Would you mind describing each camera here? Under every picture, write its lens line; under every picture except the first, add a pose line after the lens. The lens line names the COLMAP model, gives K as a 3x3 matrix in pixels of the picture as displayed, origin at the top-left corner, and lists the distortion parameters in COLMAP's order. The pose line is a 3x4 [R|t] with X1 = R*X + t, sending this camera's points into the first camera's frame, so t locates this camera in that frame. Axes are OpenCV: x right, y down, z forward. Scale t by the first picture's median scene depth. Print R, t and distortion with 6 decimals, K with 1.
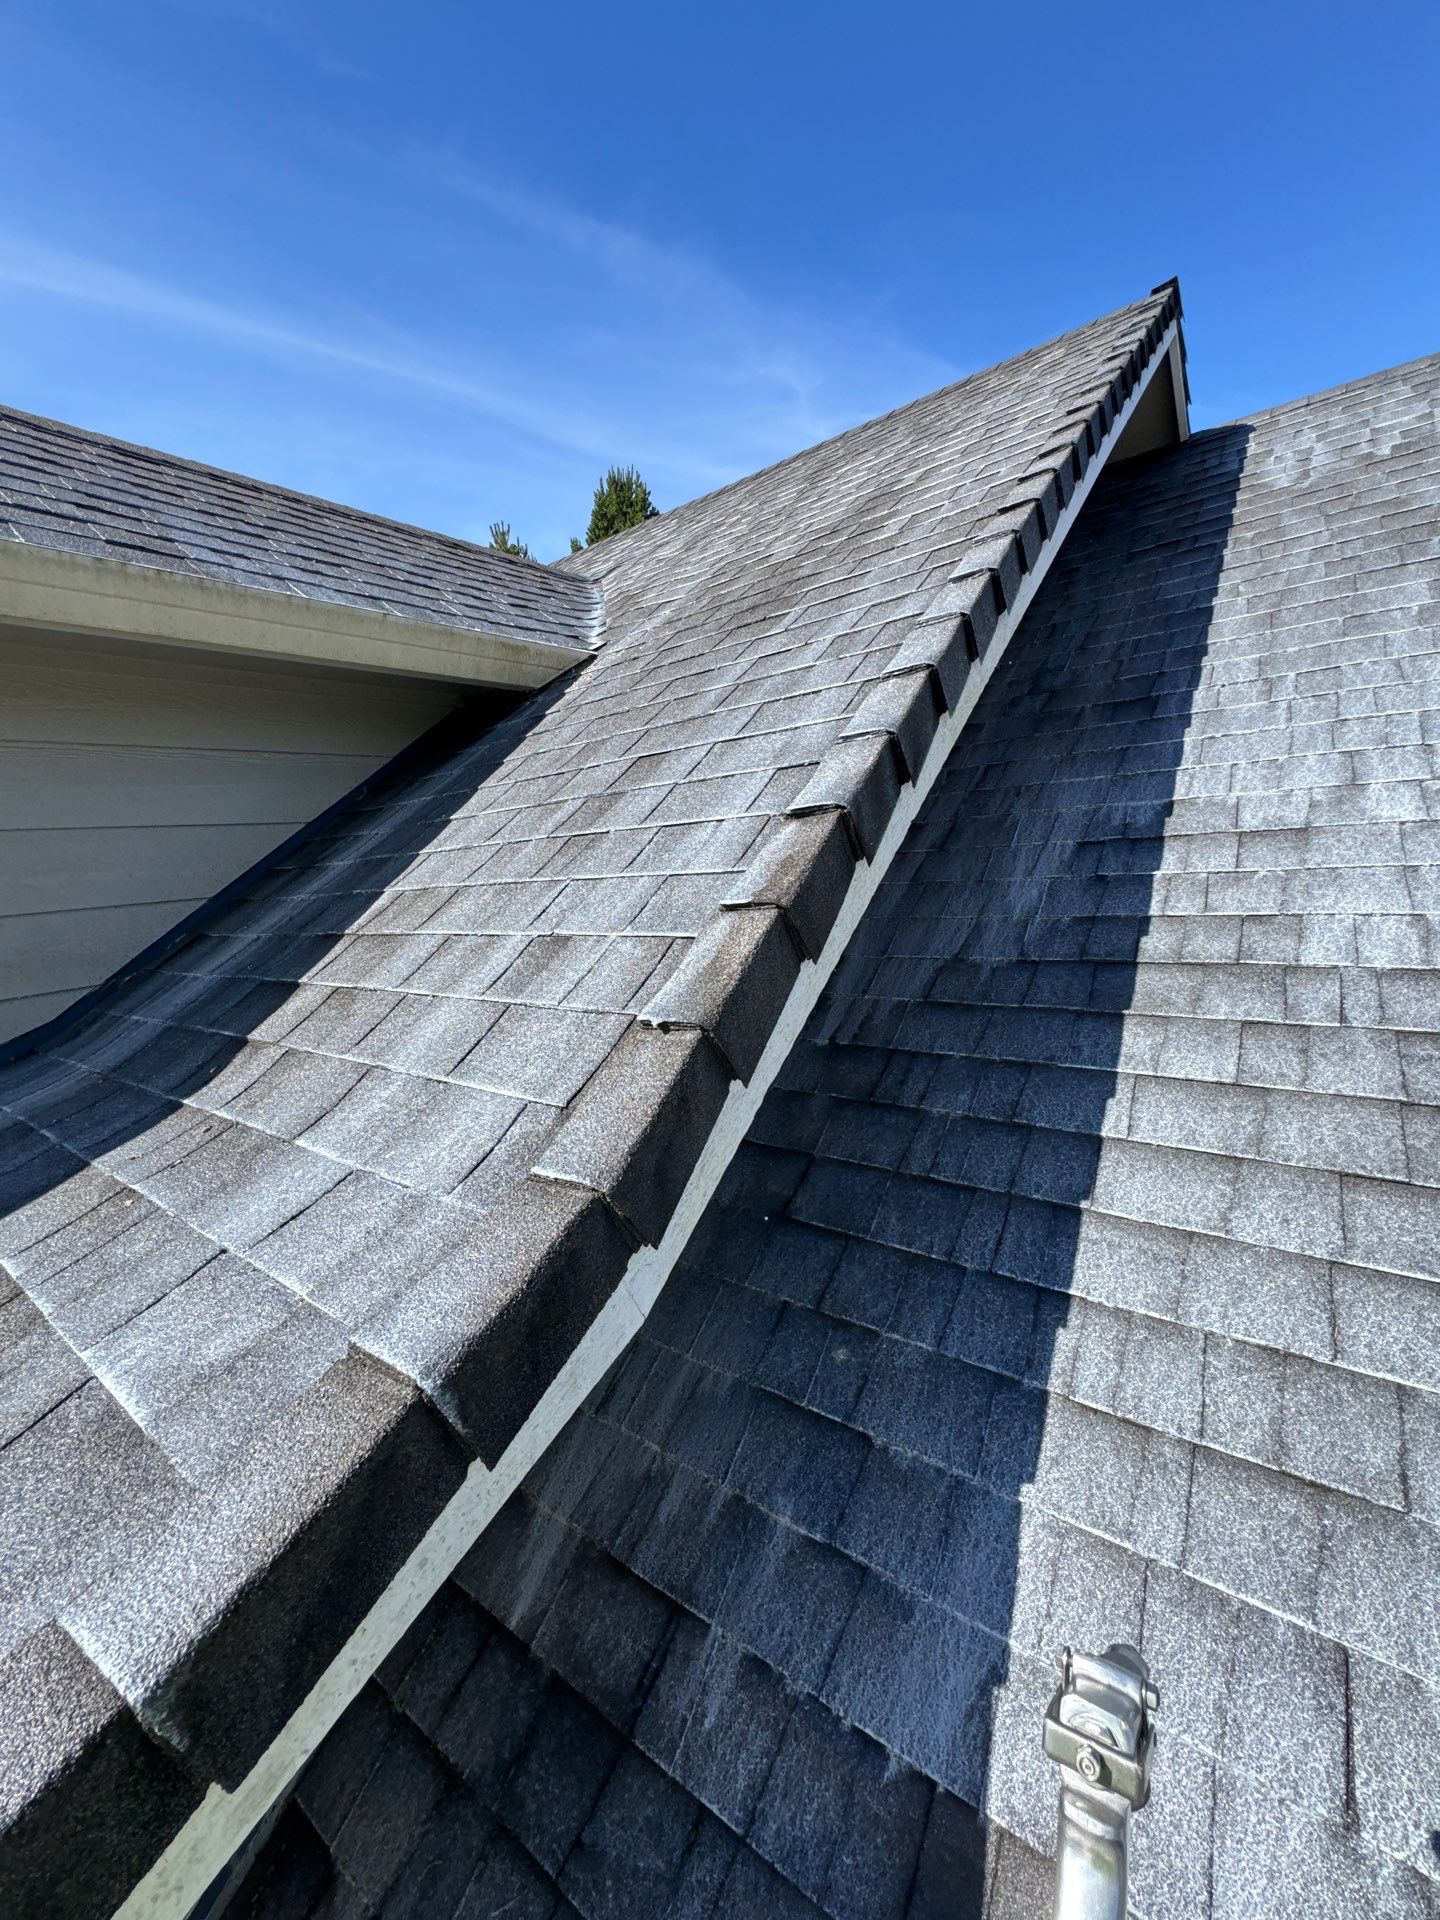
lens RADIAL K [[764.8, 0, 721.7], [0, 764.8, 958.2], [0, 0, 1]] dist [-0.003033, 0.000551]
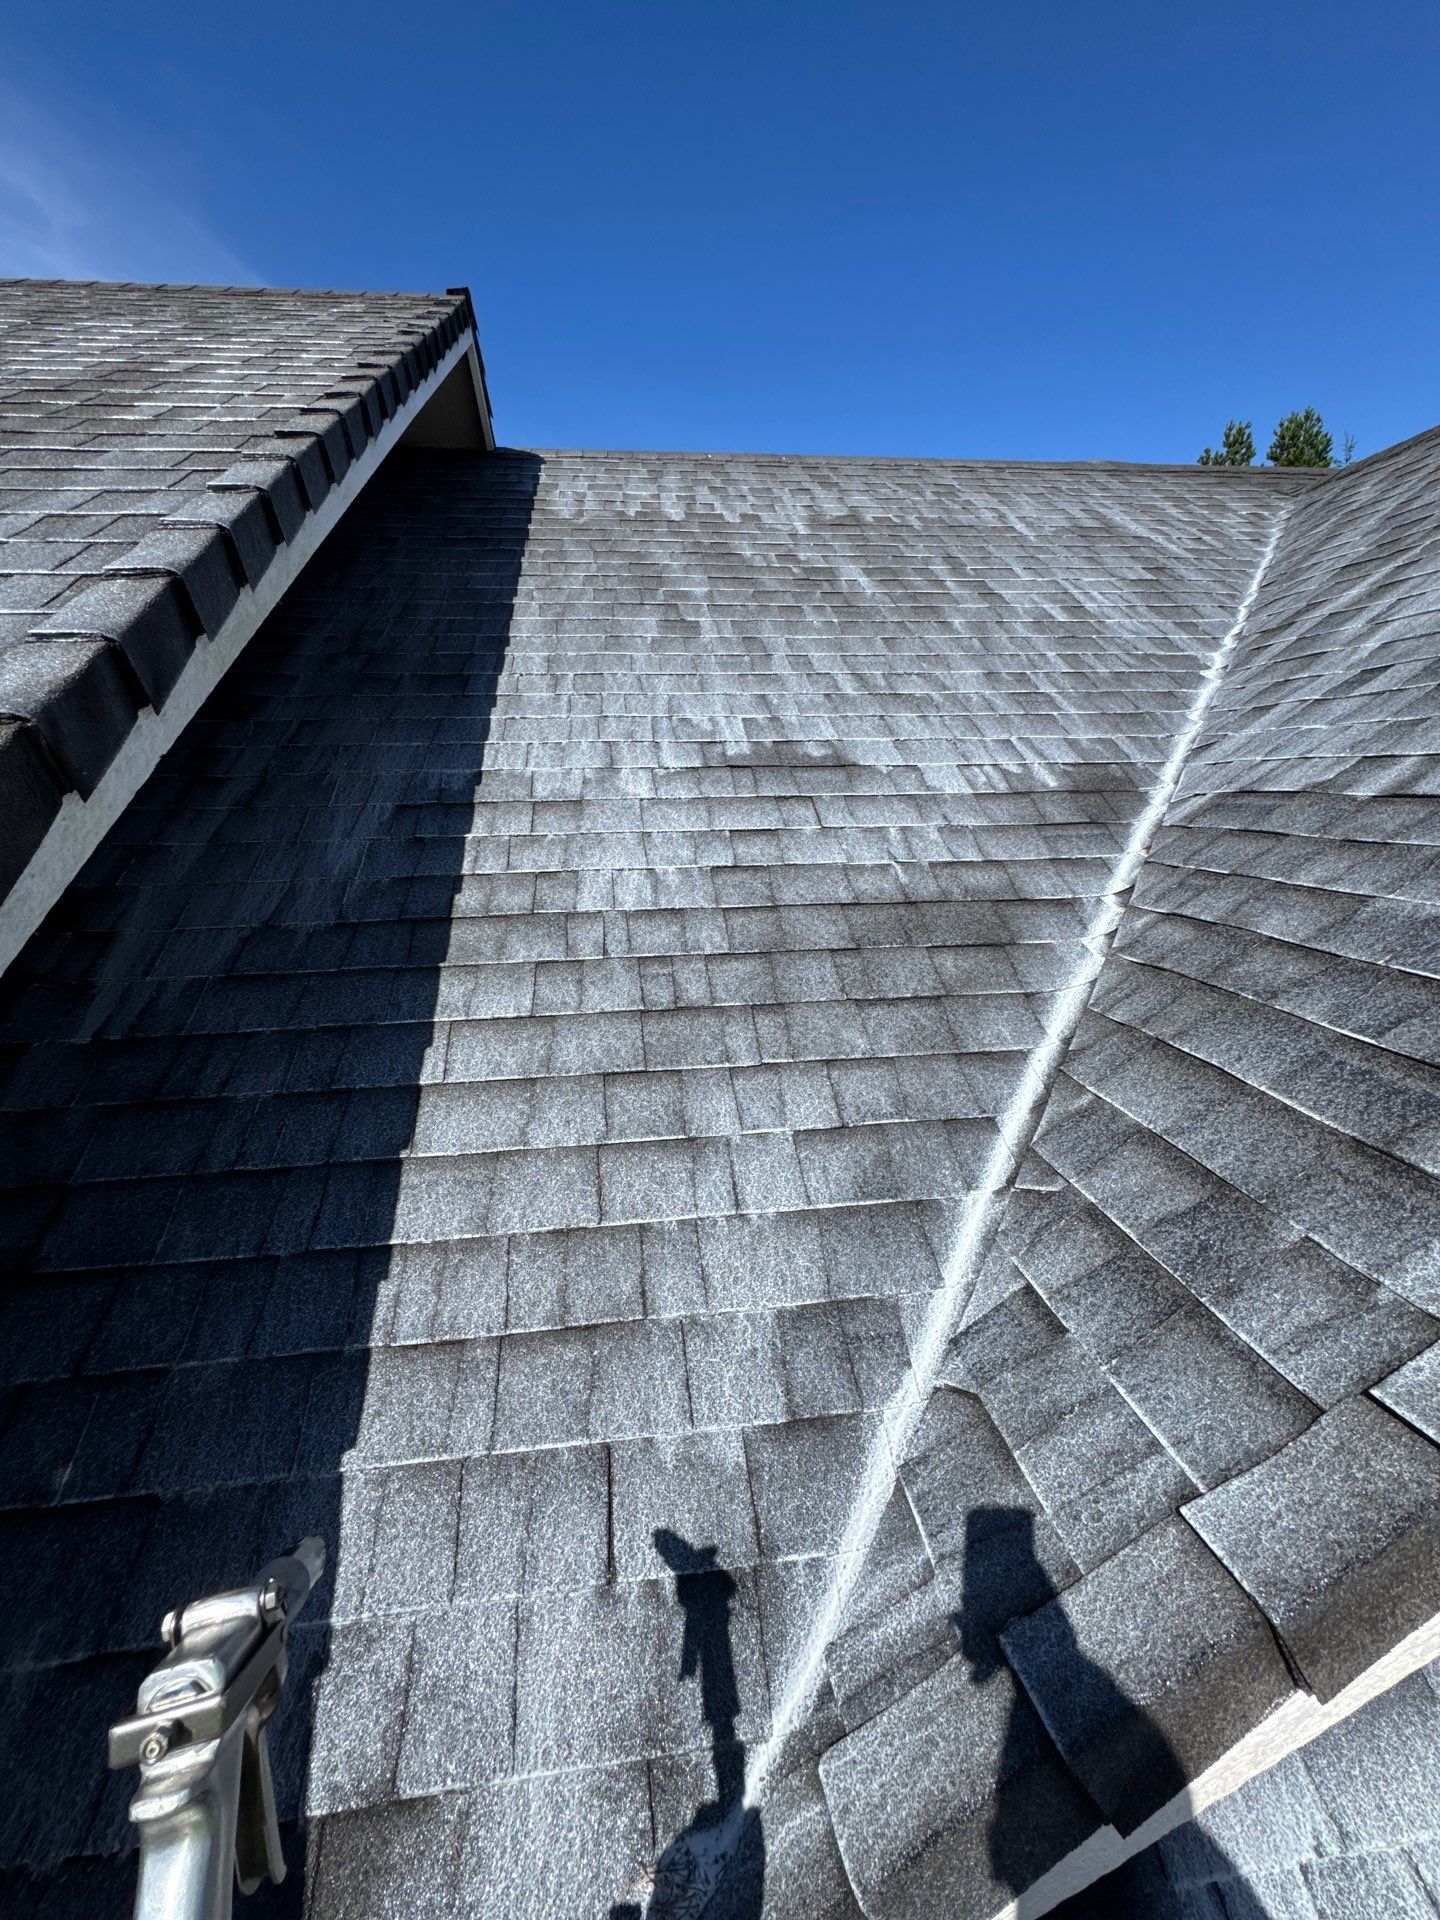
lens RADIAL K [[764.8, 0, 722.7], [0, 764.8, 957.3], [0, 0, 1]] dist [-0.003033, 0.000551]
pose [[0.720545, -0.080756, 0.688689, 0.093835], [0.067601, 0.996645, 0.046138, 0.041182], [-0.690105, 0.013311, 0.723587, -0.023045]]
